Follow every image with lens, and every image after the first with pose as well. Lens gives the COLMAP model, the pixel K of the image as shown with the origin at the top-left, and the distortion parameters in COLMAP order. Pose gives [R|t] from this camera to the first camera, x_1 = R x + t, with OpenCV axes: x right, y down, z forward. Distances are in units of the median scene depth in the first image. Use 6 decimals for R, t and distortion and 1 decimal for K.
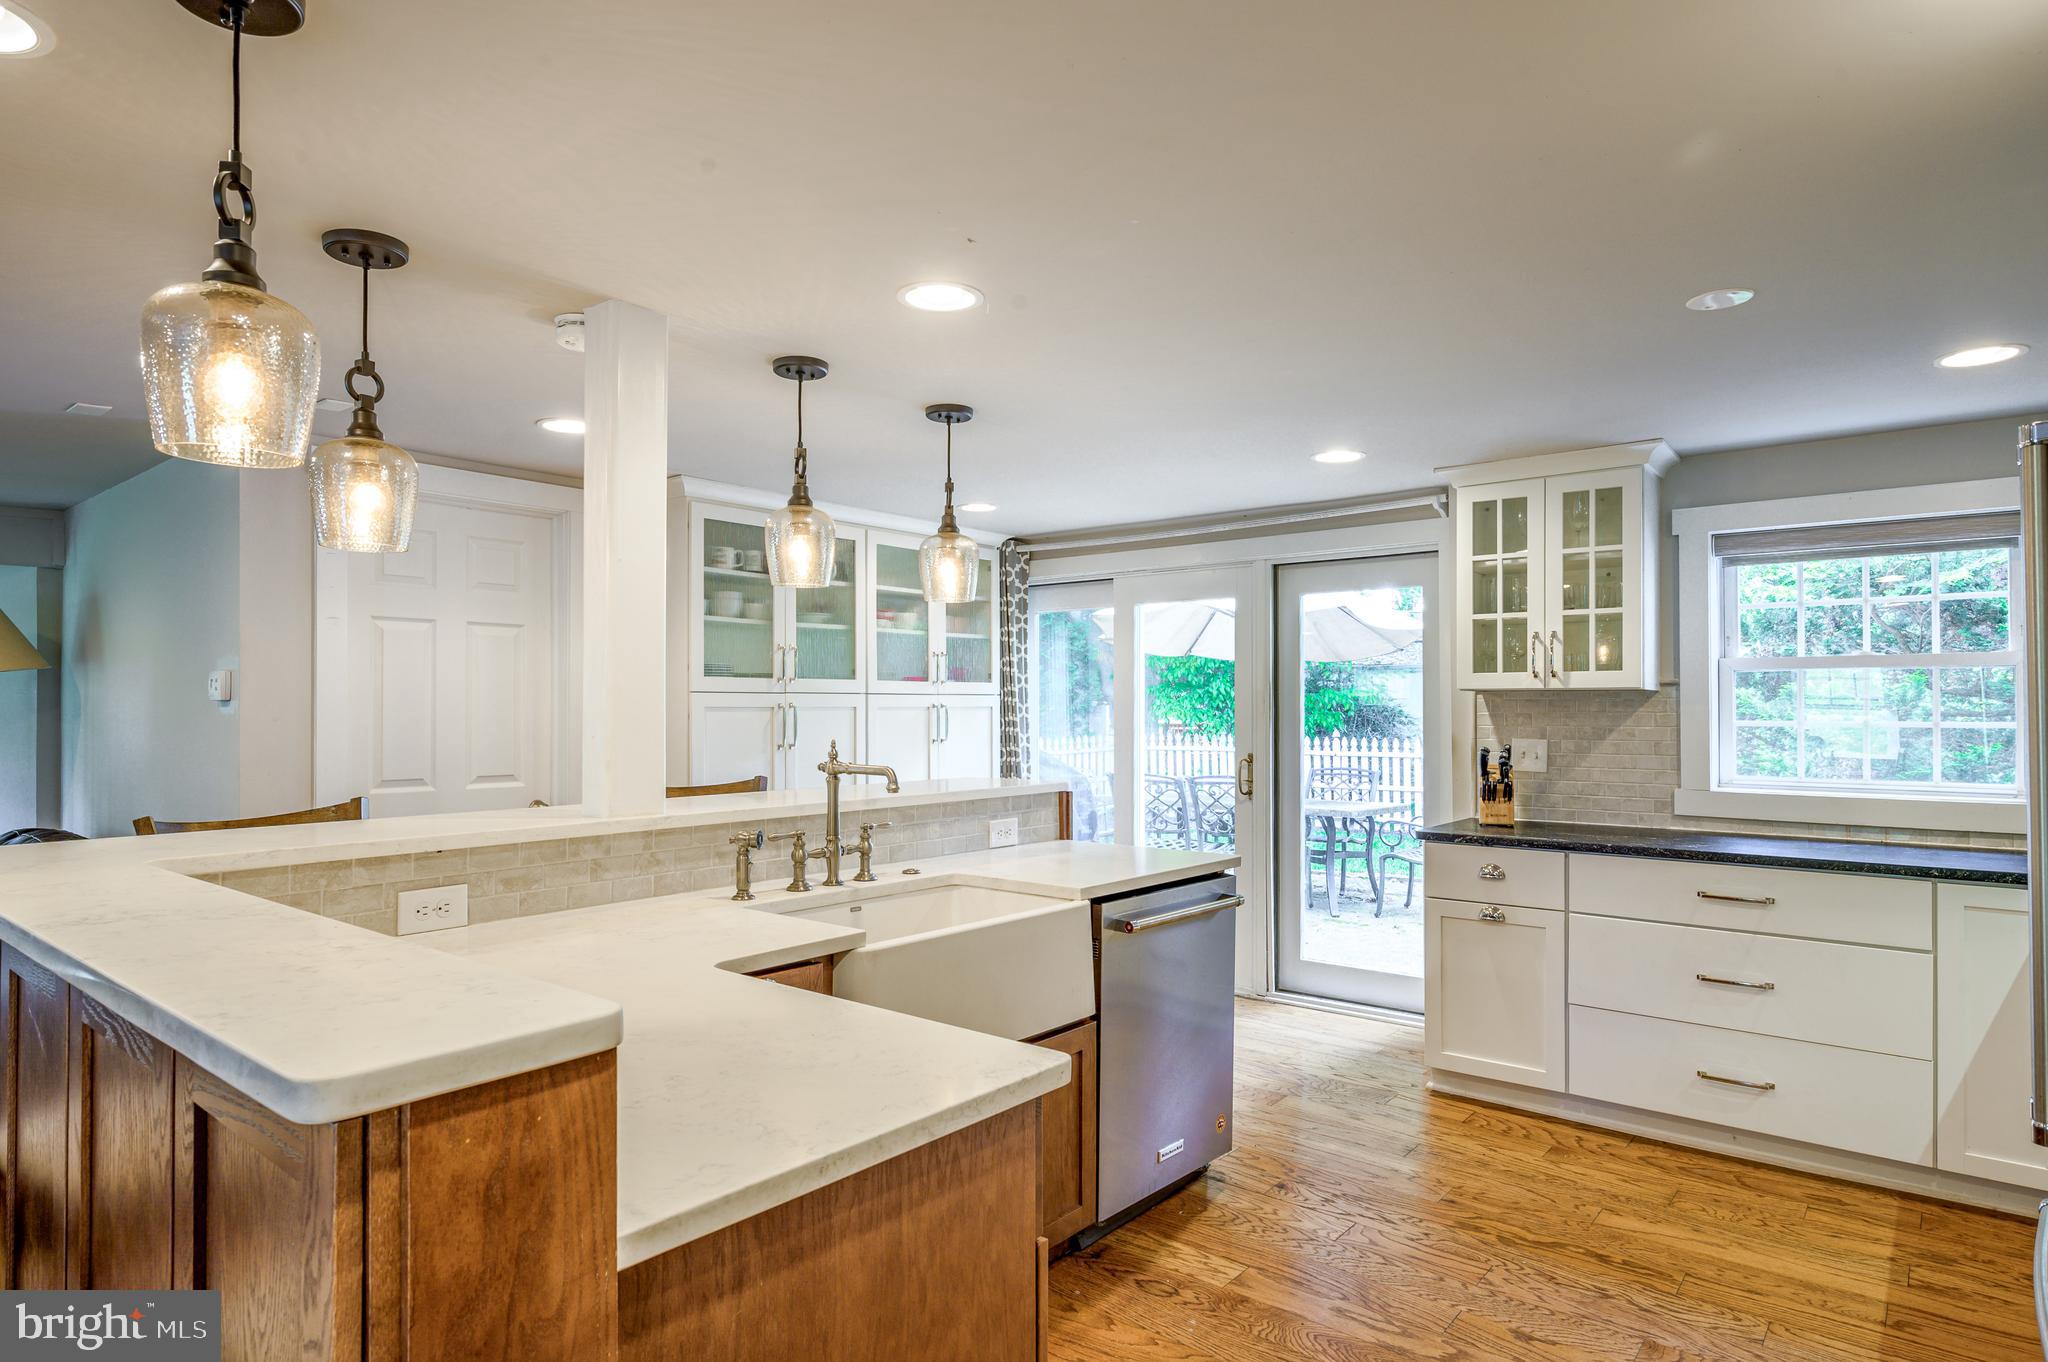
lens RADIAL K [[1173.2, 0, 1022.1], [0, 1173.2, 695.9], [0, 0, 1]] dist [-0.004563, 0.001898]
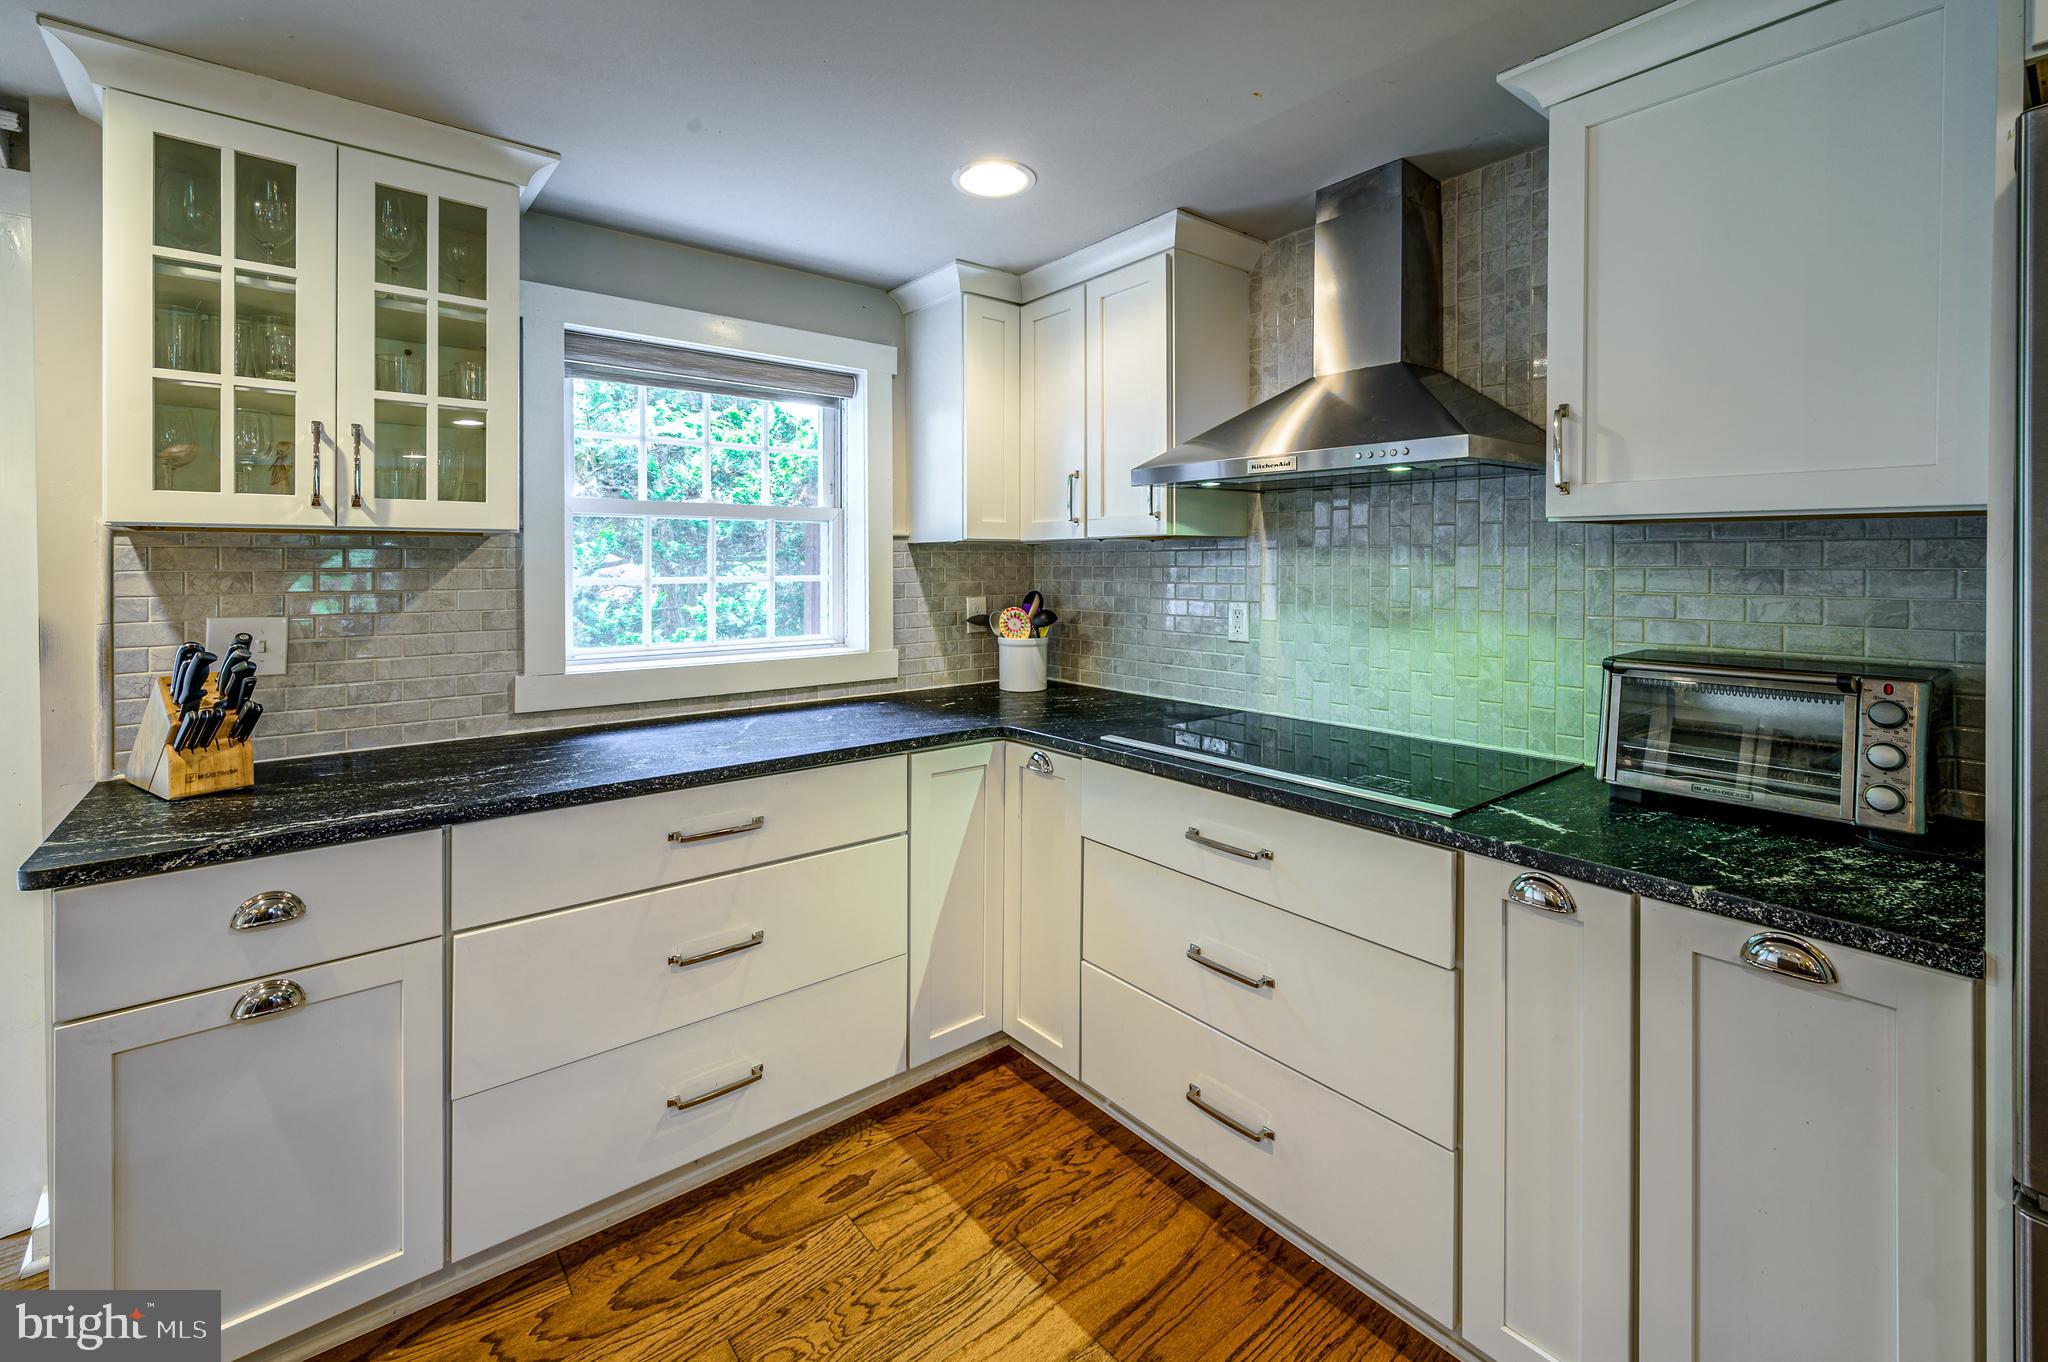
lens RADIAL K [[843.9, 0, 1033.0], [0, 843.9, 562.4], [0, 0, 1]] dist [-0.010696, 0.001015]
pose [[0.198319, -0.004261, 0.980128, 0.127485], [-0.011090, 0.999917, 0.006591, 0.004063], [-0.980075, -0.012177, 0.198256, 0.609352]]
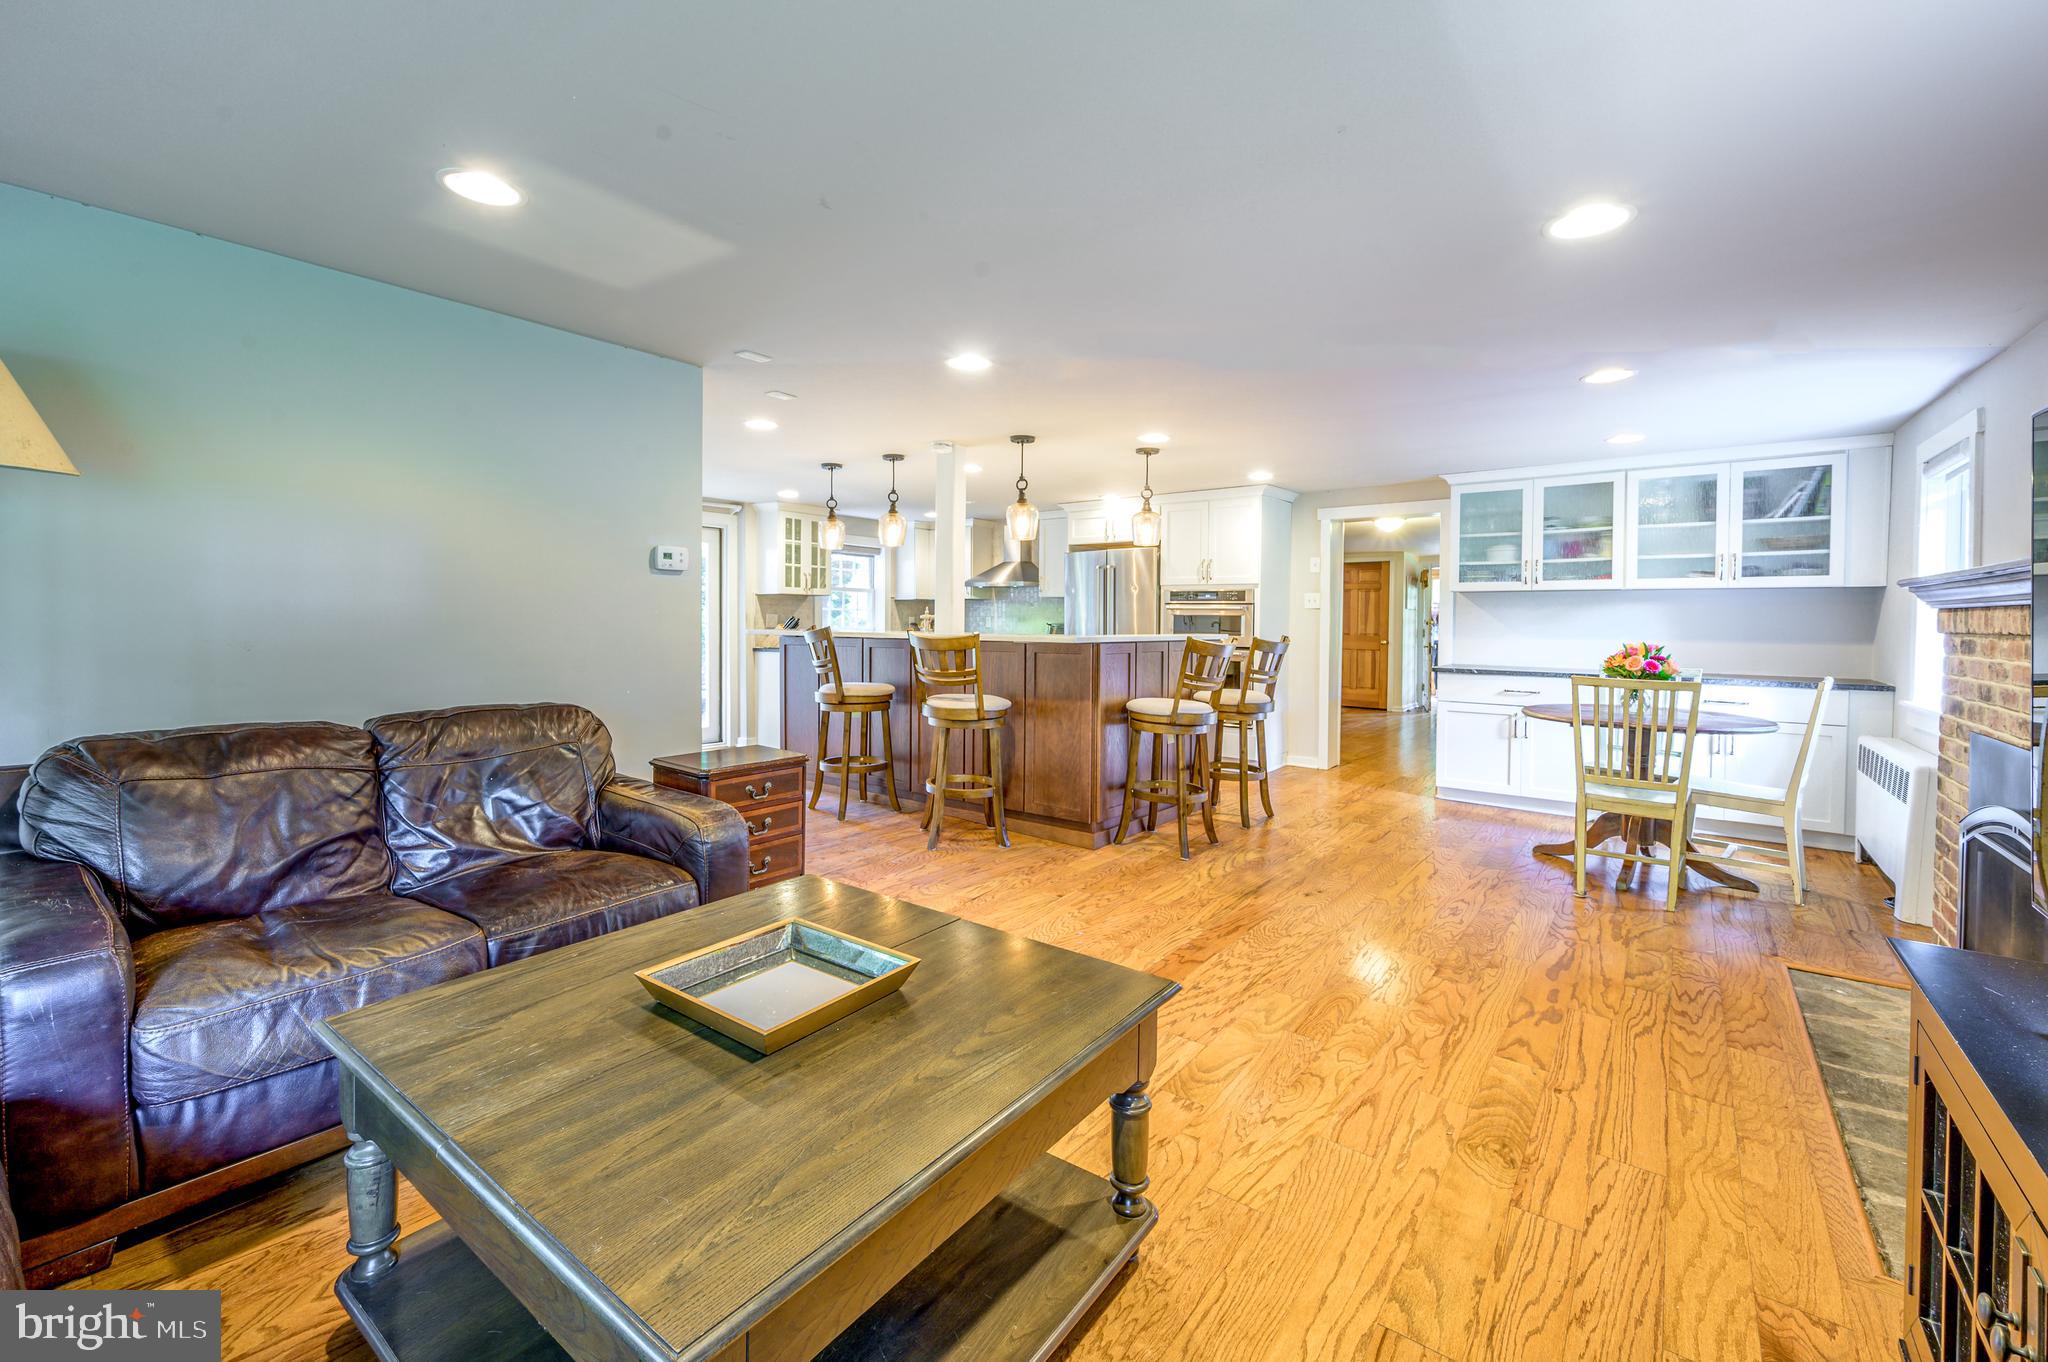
lens RADIAL K [[843.9, 0, 1010.5], [0, 843.9, 632.7], [0, 0, 1]] dist [-0.010696, 0.001015]
pose [[-0.025427, -0.011127, 0.999615, -1.505350], [-0.025923, 0.999609, 0.010468, 0.051223], [-0.999340, -0.025647, -0.025706, 0.587413]]
